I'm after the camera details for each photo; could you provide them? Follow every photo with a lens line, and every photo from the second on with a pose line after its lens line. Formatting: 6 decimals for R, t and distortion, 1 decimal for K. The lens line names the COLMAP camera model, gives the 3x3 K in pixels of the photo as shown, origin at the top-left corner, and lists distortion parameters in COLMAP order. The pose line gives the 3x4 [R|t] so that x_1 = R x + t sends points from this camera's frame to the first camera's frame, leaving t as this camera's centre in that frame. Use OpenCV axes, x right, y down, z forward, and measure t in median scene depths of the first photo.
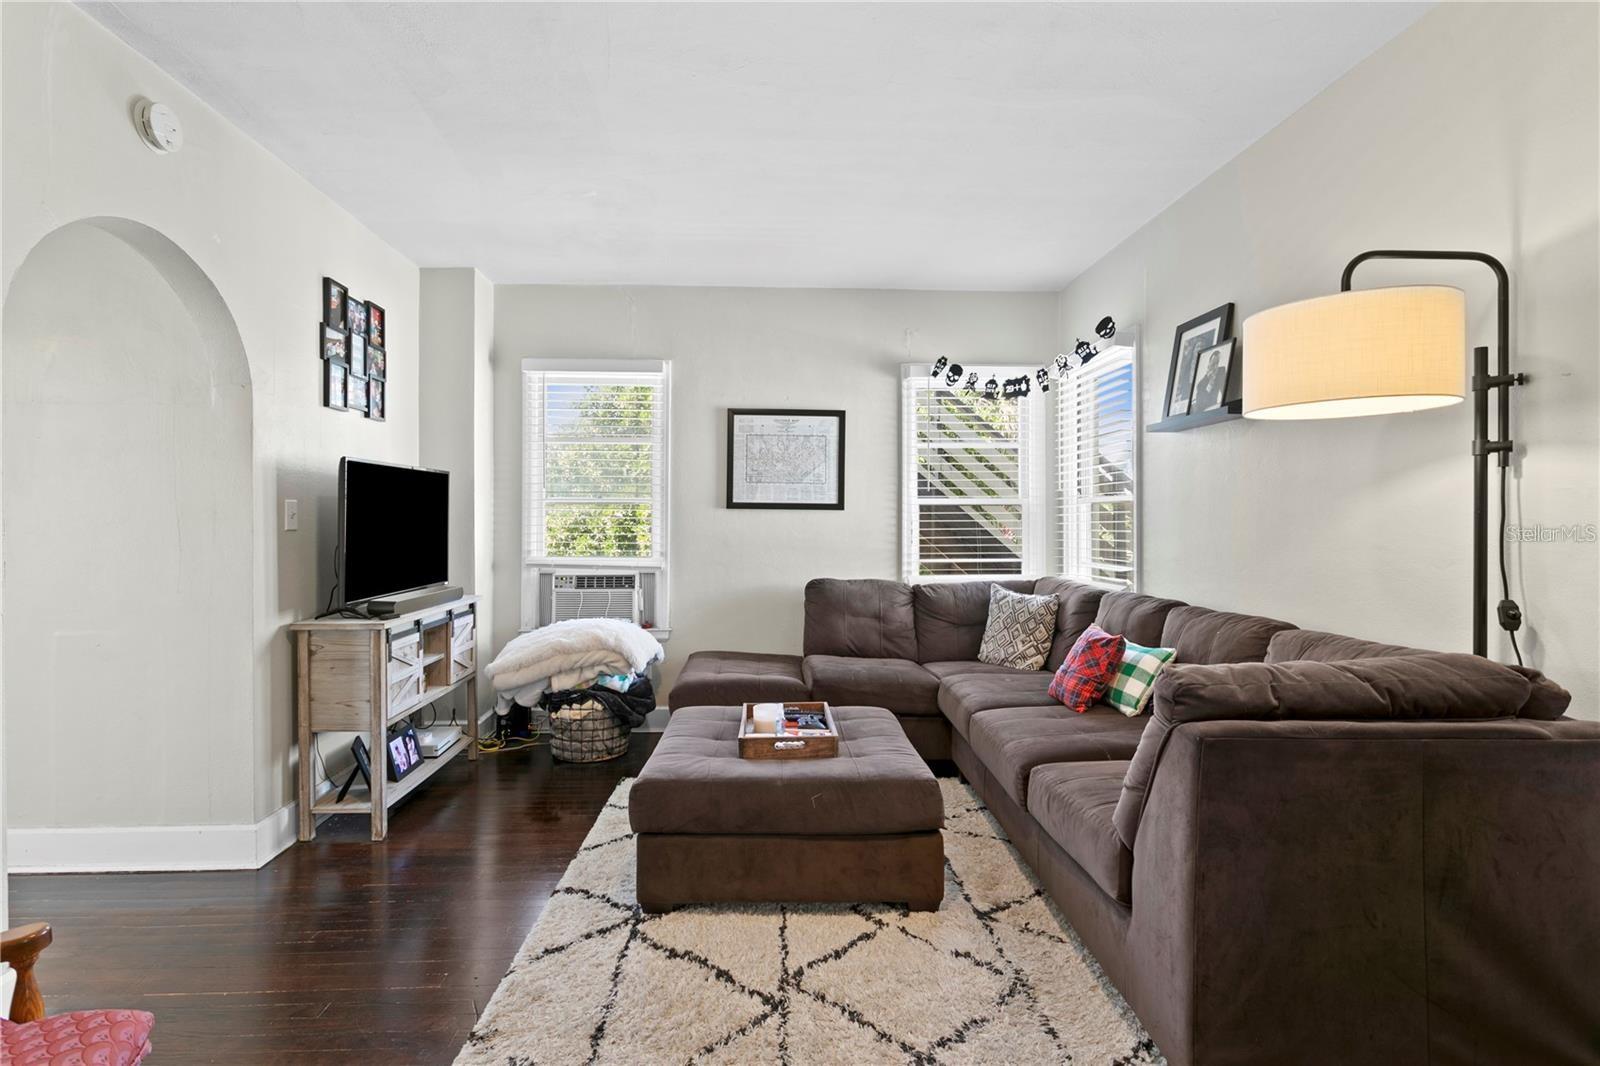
lens RADIAL K [[771.6, 0, 803.2], [0, 771.6, 527.3], [0, 0, 1]] dist [-0.000905, 0.000265]
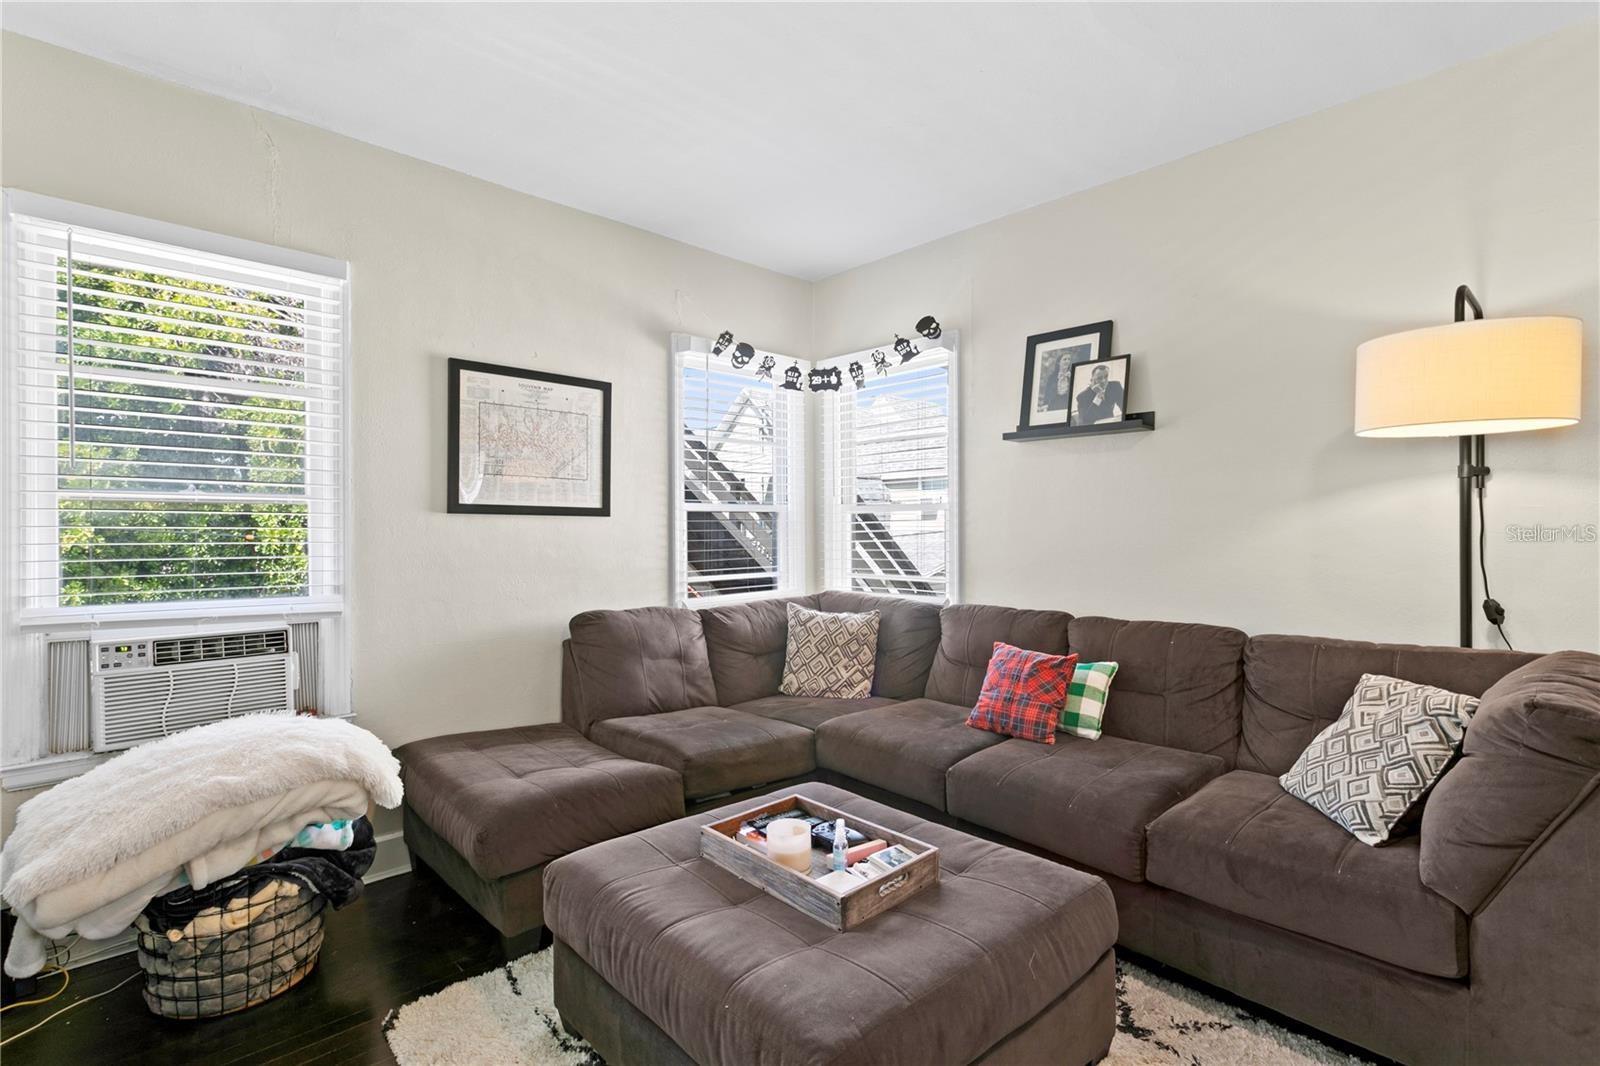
lens RADIAL K [[760.6, 0, 800.0], [0, 760.6, 533.0], [0, 0, 1]] dist [0.002876, 0.000547]
pose [[0.767087, -0.006987, 0.641505, -0.302514], [0.005773, 0.999975, 0.003987, -0.009159], [-0.641517, 0.000645, 0.767109, 0.348400]]
